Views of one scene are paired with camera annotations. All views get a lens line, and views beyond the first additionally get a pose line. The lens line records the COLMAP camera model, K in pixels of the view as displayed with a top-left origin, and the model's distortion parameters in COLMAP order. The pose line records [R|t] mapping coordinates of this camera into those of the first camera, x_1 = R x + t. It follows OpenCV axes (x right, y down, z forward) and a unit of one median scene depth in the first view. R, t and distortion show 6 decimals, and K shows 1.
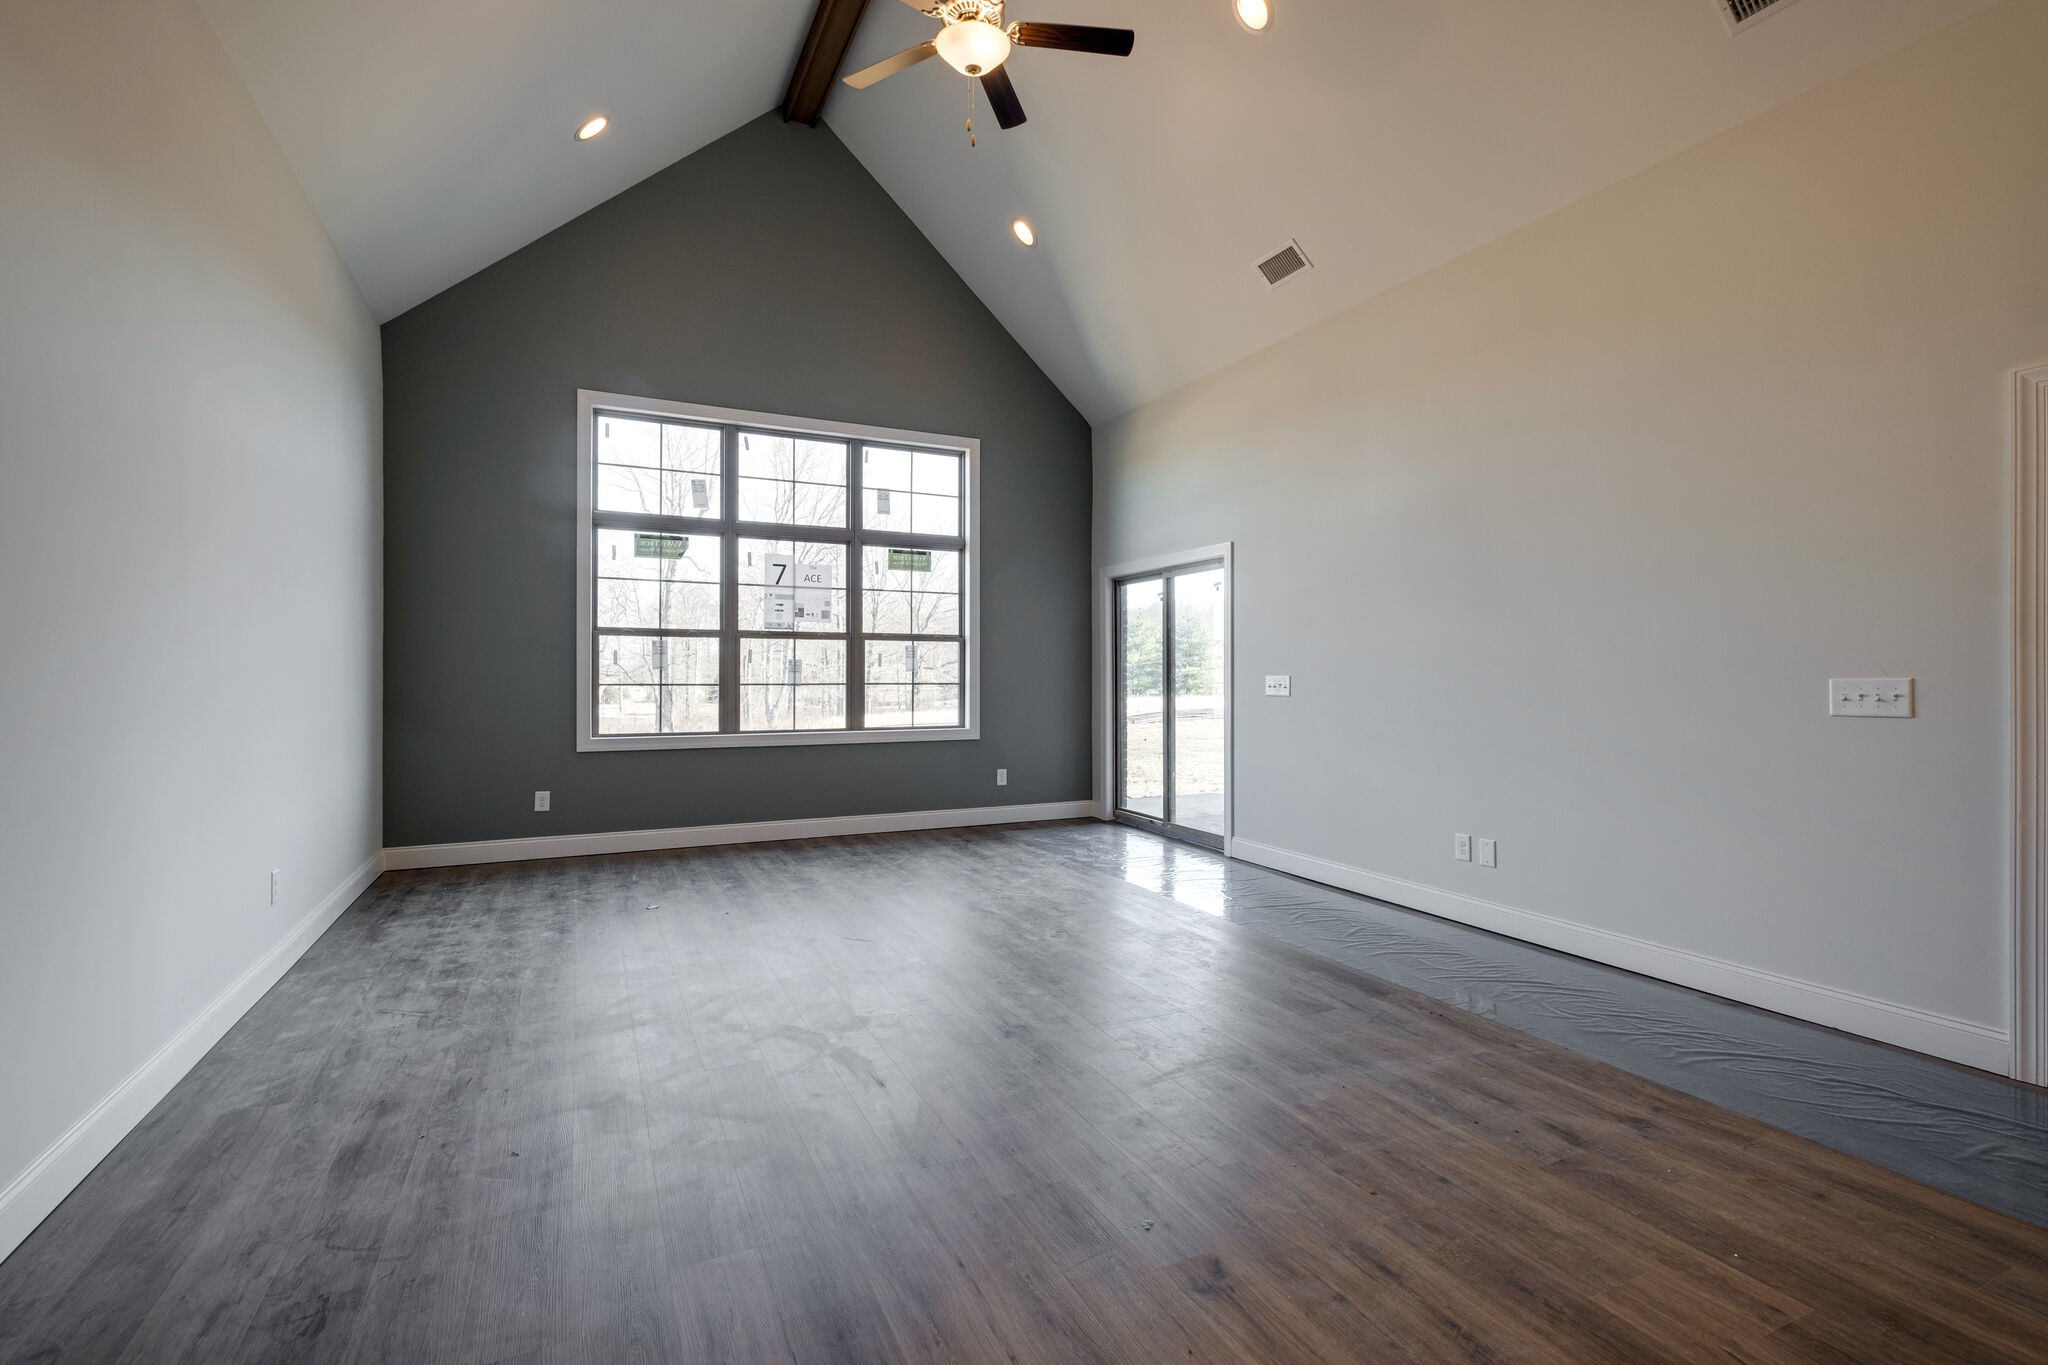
lens RADIAL K [[893.8, 0, 980.8], [0, 893.8, 675.9], [0, 0, 1]] dist [0.003844, 0.000219]
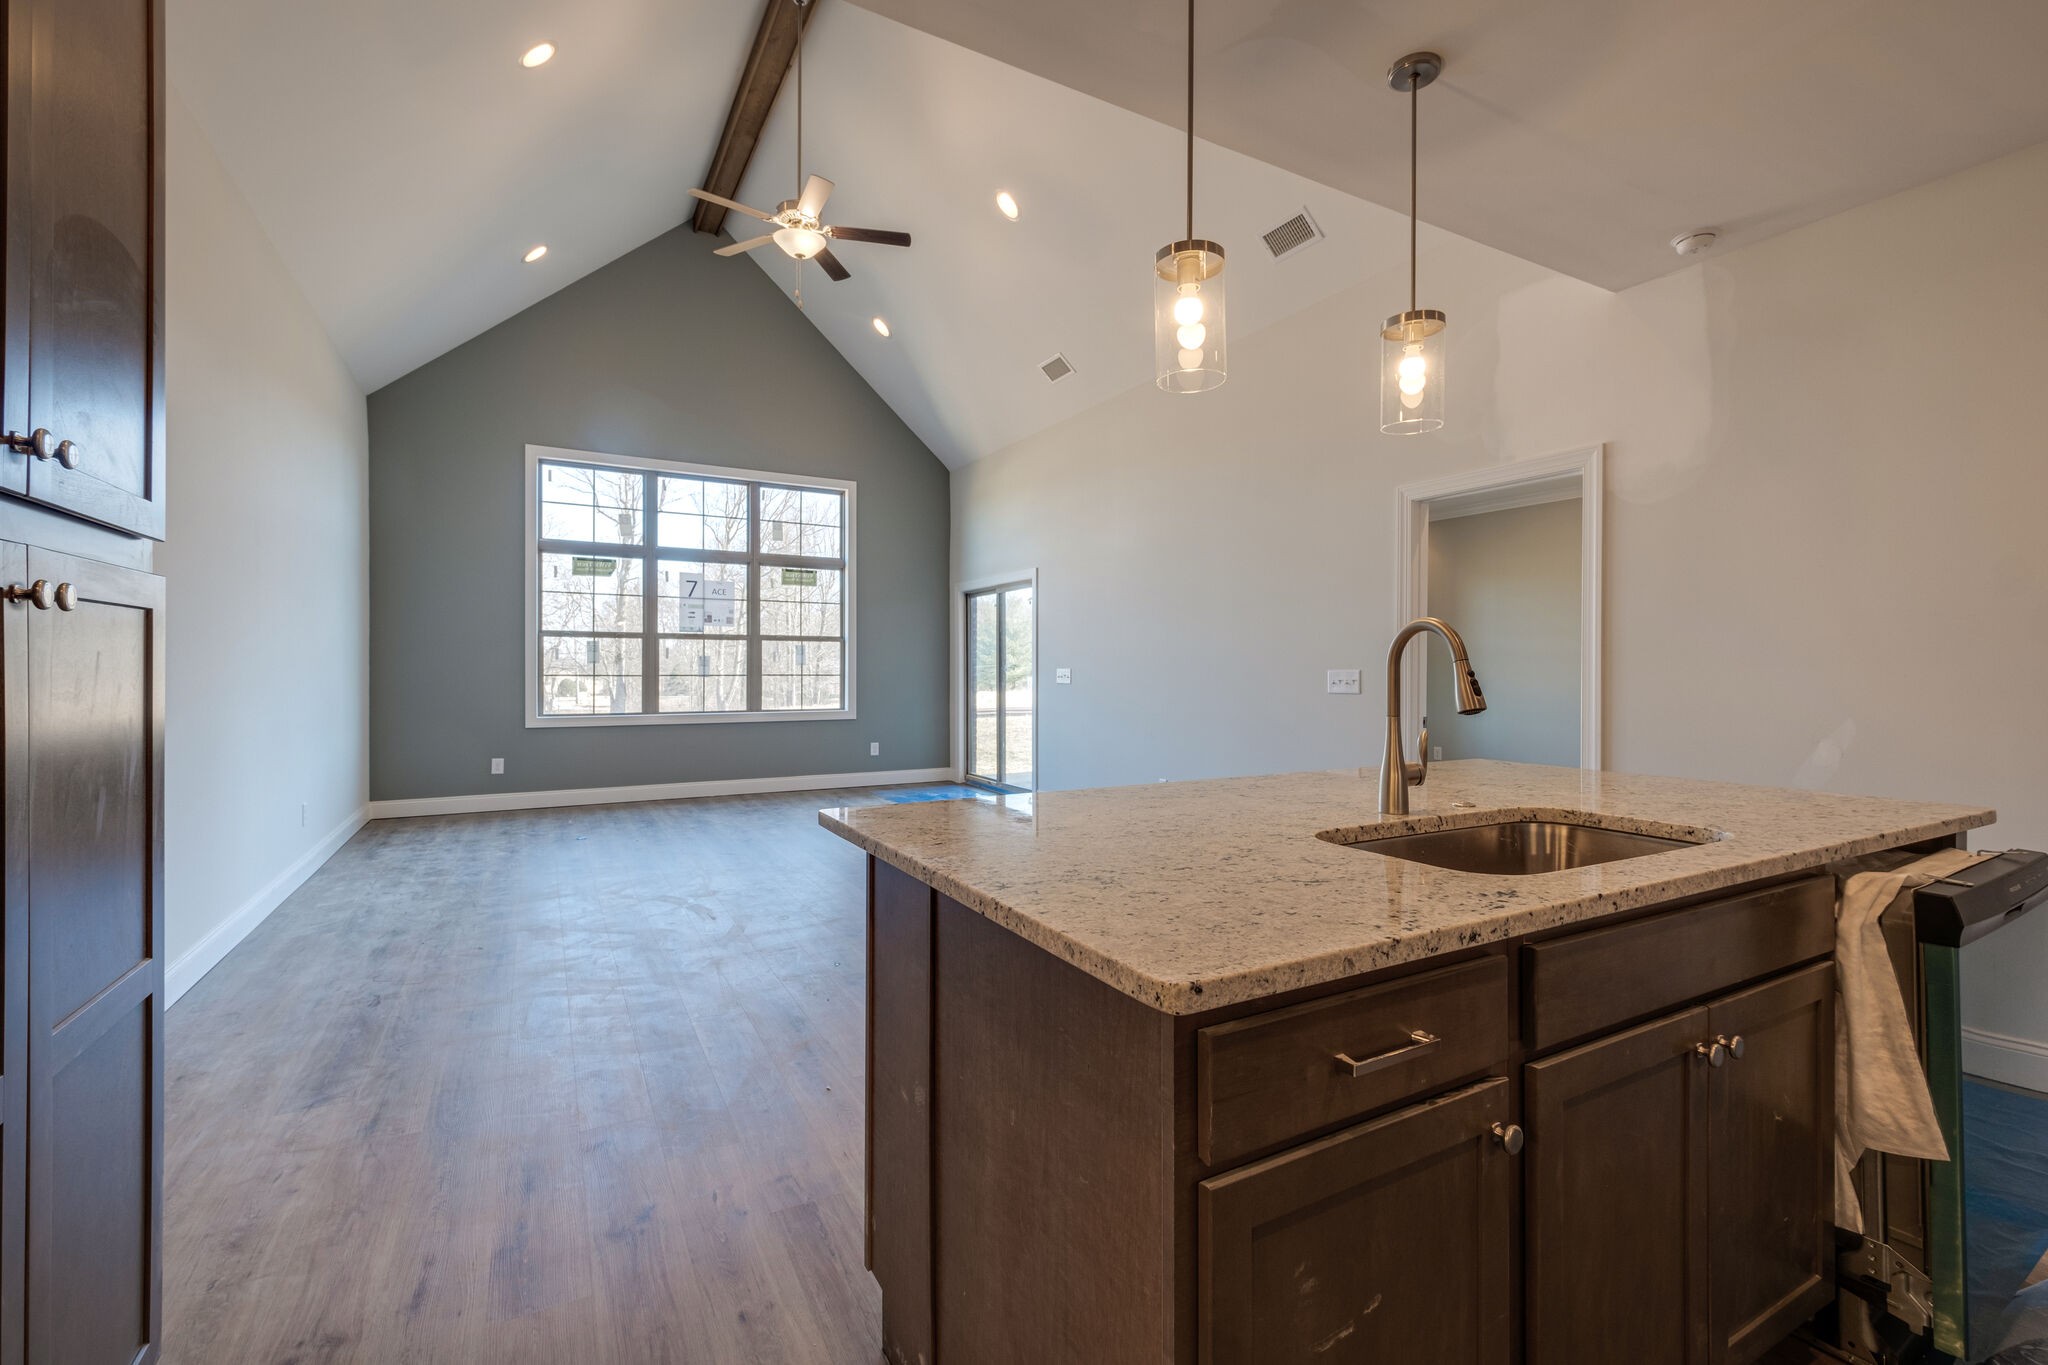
lens RADIAL K [[893.8, 0, 1016.5], [0, 893.8, 674.8], [0, 0, 1]] dist [0.003844, 0.000219]
pose [[0.997620, 0.000224, 0.068955, 0.155966], [-0.000613, 0.999984, 0.005626, 0.001316], [-0.068953, -0.005655, 0.997604, -0.315074]]
